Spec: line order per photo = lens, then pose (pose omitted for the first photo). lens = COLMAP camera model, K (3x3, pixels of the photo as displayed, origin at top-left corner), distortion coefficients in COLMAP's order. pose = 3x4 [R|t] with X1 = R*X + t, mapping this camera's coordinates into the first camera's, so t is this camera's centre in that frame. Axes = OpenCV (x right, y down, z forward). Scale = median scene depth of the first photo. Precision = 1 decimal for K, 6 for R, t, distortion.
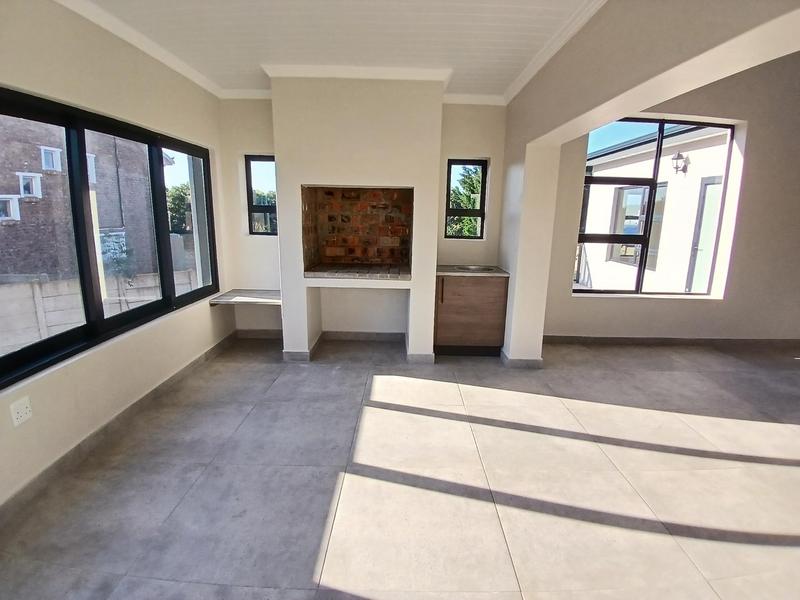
lens RADIAL K [[403.8, 0, 403.1], [0, 403.8, 300.7], [0, 0, 1]] dist [-0.002393, -0.040651]
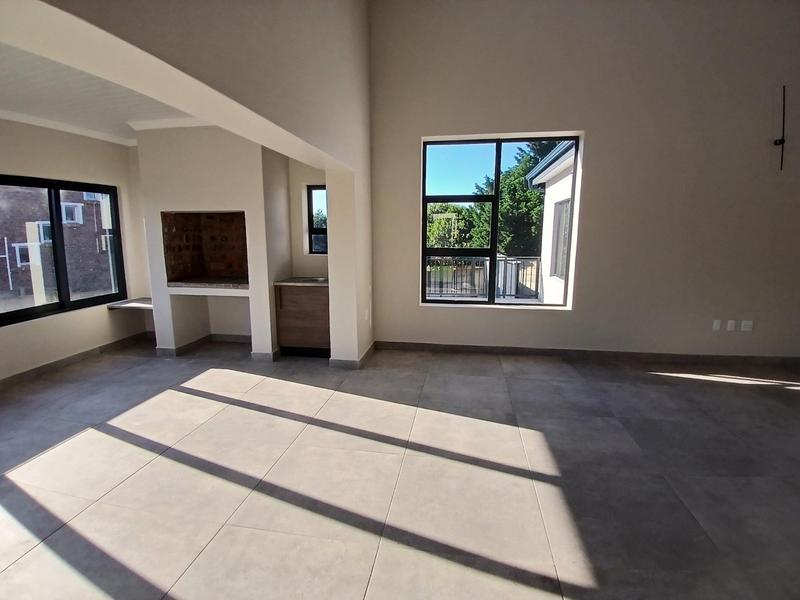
lens RADIAL K [[407.6, 0, 400.0], [0, 407.6, 300.0], [0, 0, 1]] dist [-0.000578, -0.044132]
pose [[0.987242, 0.005878, -0.159120, 0.626787], [-0.013655, 0.998763, -0.047823, 0.030431], [0.158642, 0.049385, 0.986100, -0.095616]]
